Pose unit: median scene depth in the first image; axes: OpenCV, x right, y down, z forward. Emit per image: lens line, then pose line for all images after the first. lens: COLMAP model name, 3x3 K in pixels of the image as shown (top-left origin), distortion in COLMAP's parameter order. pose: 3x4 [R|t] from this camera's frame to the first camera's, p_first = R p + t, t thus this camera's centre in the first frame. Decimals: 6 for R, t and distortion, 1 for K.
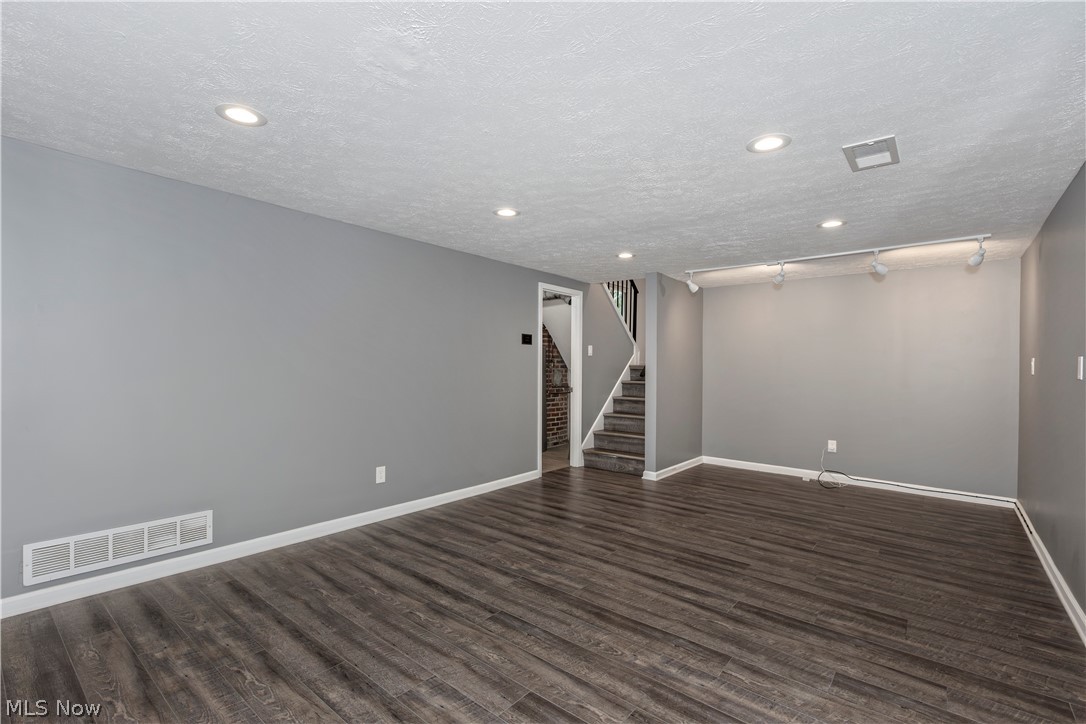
lens RADIAL K [[484.8, 0, 523.7], [0, 484.8, 353.5], [0, 0, 1]] dist [0.002260, -0.000761]
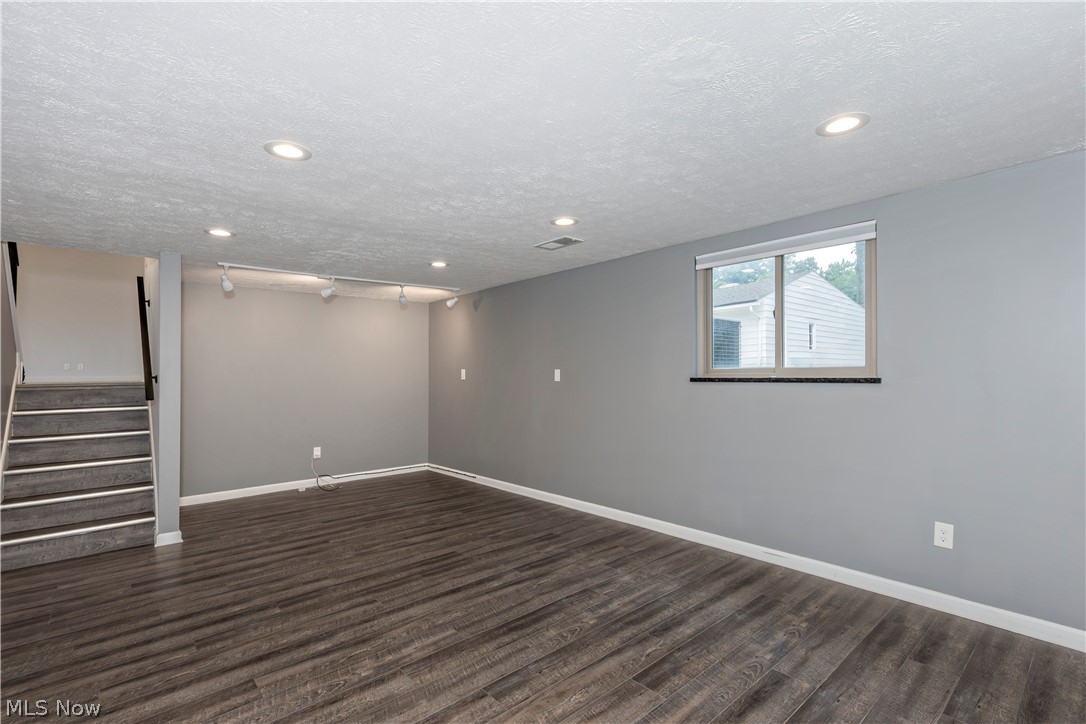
lens RADIAL K [[501.1, 0, 543.0], [0, 501.1, 362.0], [0, 0, 1]] dist [0.000634, 0.000196]
pose [[0.147661, 0.005159, 0.989025, -0.706524], [-0.005457, 0.999975, -0.004402, -0.012798], [-0.989023, -0.004747, 0.147685, 0.633867]]
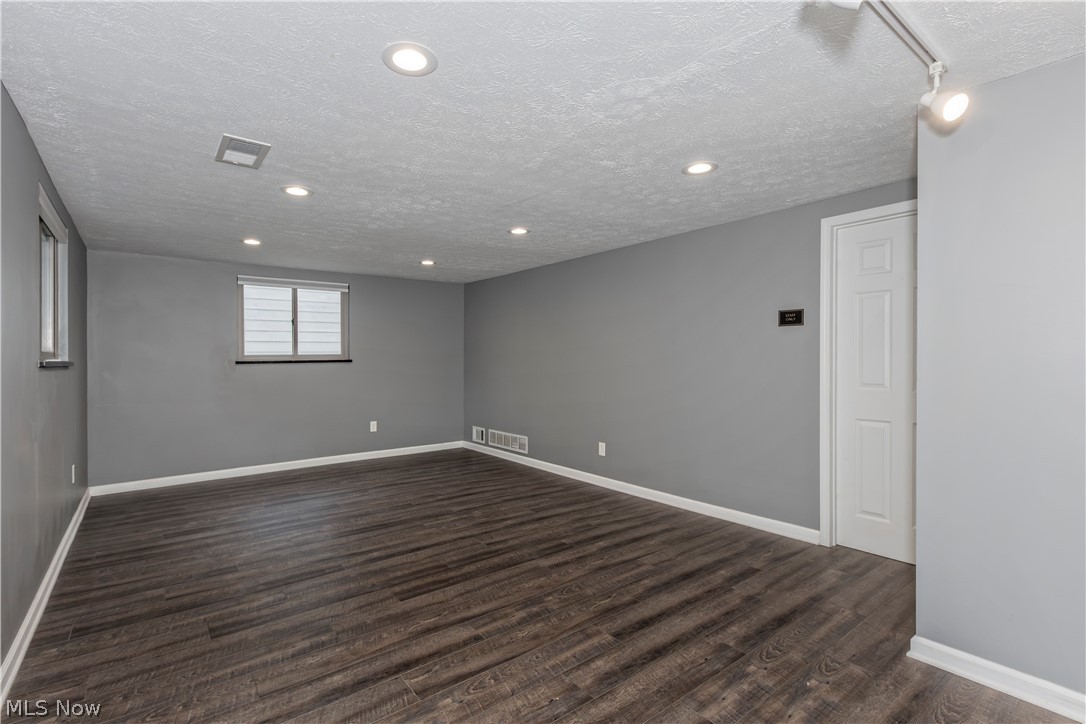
lens RADIAL K [[501.1, 0, 543.0], [0, 501.1, 362.0], [0, 0, 1]] dist [0.000634, 0.000196]
pose [[-0.185796, -0.008705, -0.982550, 1.274579], [0.025343, 0.999586, -0.013649, 0.058341], [0.982261, -0.027437, -0.185499, 1.433418]]
